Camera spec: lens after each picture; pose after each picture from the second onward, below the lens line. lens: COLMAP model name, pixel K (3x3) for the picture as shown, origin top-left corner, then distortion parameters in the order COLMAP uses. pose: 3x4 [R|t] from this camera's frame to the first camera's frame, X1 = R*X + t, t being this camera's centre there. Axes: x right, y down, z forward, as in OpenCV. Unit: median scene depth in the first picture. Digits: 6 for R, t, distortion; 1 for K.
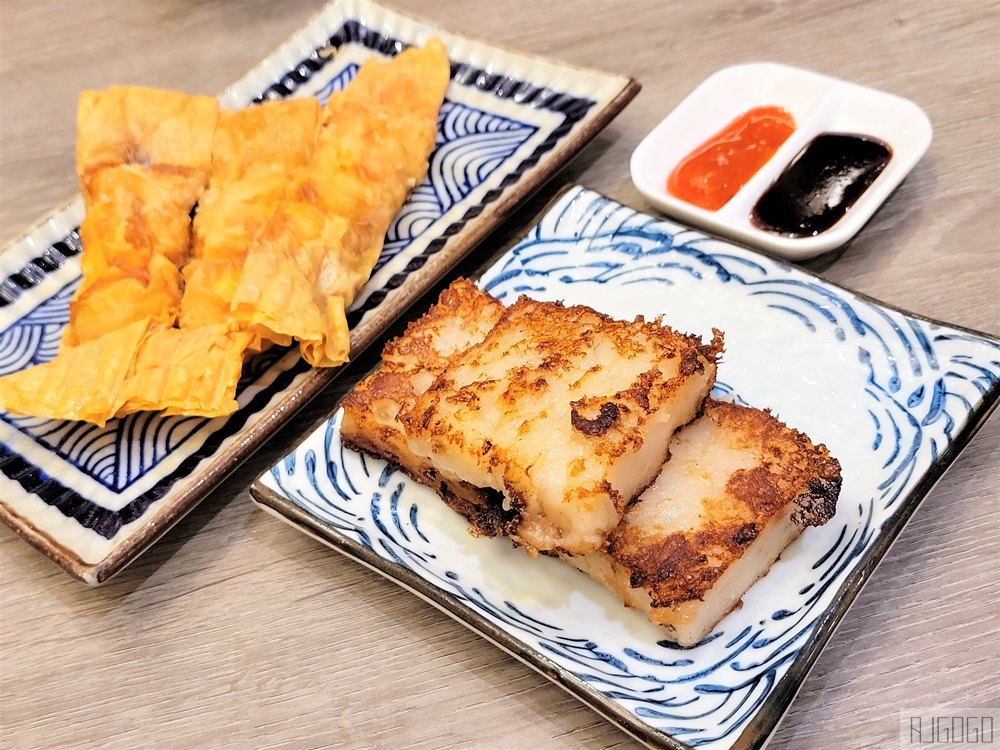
lens RADIAL K [[1393.5, 0, 500.0], [0, 1393.5, 375.0], [0, 0, 1]] dist [-0.048993, 0.107370]
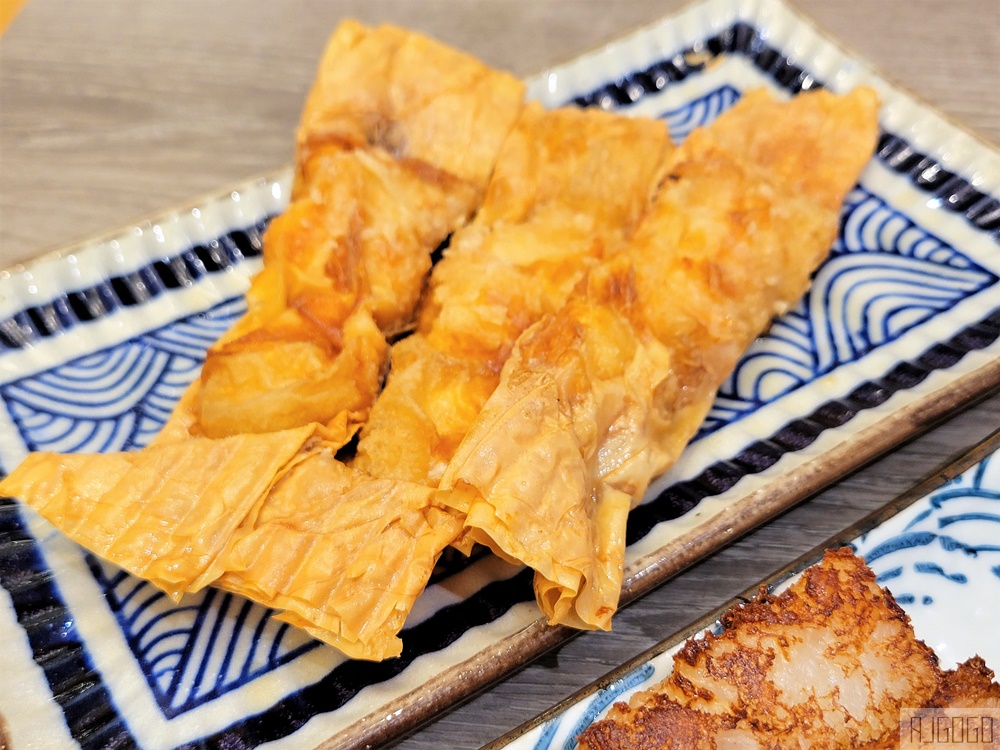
lens RADIAL K [[1393.5, 0, 500.0], [0, 1393.5, 375.0], [0, 0, 1]] dist [-0.048993, 0.107370]
pose [[0.942544, 0.303202, -0.140282, -0.088262], [-0.300158, 0.952925, 0.042889, -0.101694], [0.146683, 0.001682, 0.989182, 0.373809]]
